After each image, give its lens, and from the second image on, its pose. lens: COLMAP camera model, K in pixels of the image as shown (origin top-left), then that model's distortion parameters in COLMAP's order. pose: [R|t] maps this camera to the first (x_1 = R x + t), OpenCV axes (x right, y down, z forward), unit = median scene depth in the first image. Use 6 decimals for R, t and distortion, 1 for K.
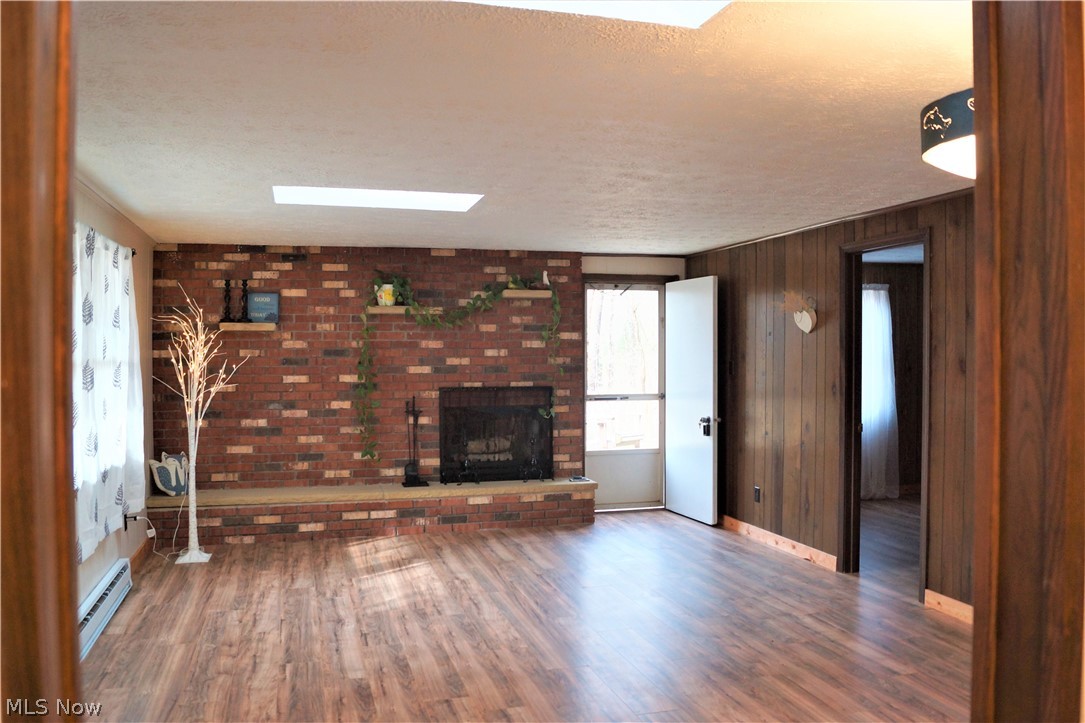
lens RADIAL K [[857.9, 0, 542.5], [0, 857.9, 361.5], [0, 0, 1]] dist [-0.077753, 0.006549]
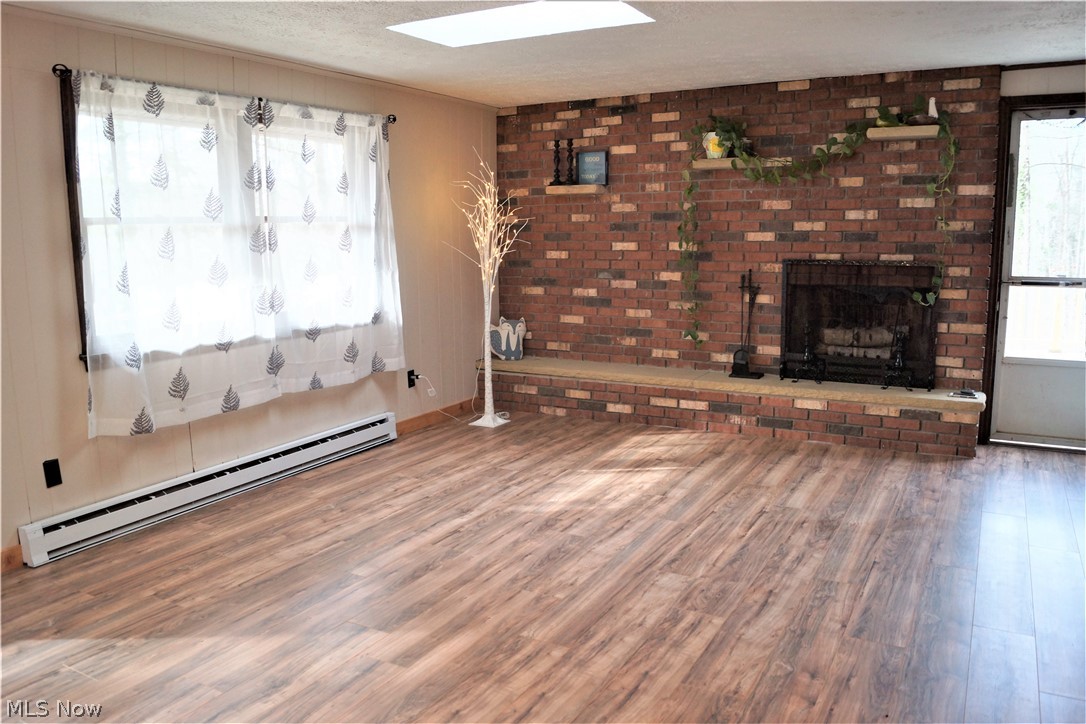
lens RADIAL K [[844.8, 0, 543.0], [0, 844.8, 362.0], [0, 0, 1]] dist [-0.078543, 0.007166]
pose [[0.708094, 0.104807, -0.698296, 0.290312], [0.002300, 0.988576, 0.150707, 0.006994], [0.706114, -0.108321, 0.699764, 0.294486]]
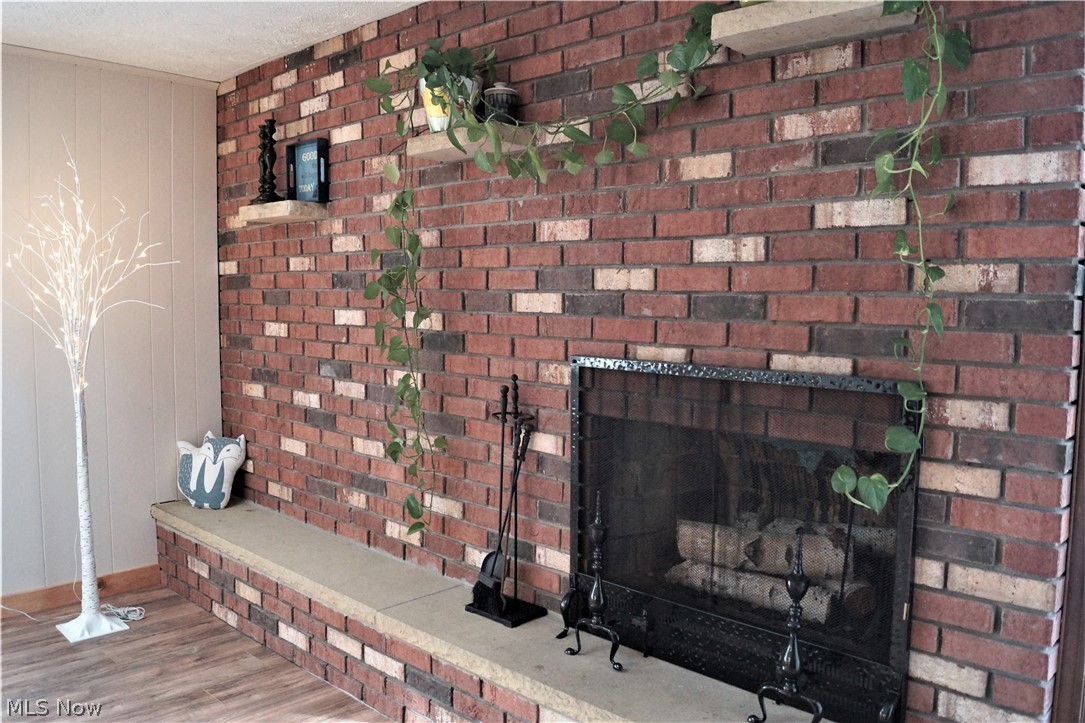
lens RADIAL K [[857.9, 0, 542.5], [0, 857.9, 361.5], [0, 0, 1]] dist [-0.077753, 0.006549]
pose [[0.504677, 0.076012, -0.859955, 0.176608], [-0.015020, 0.996739, 0.079288, 0.005748], [0.863177, -0.027098, 0.504173, 0.851119]]
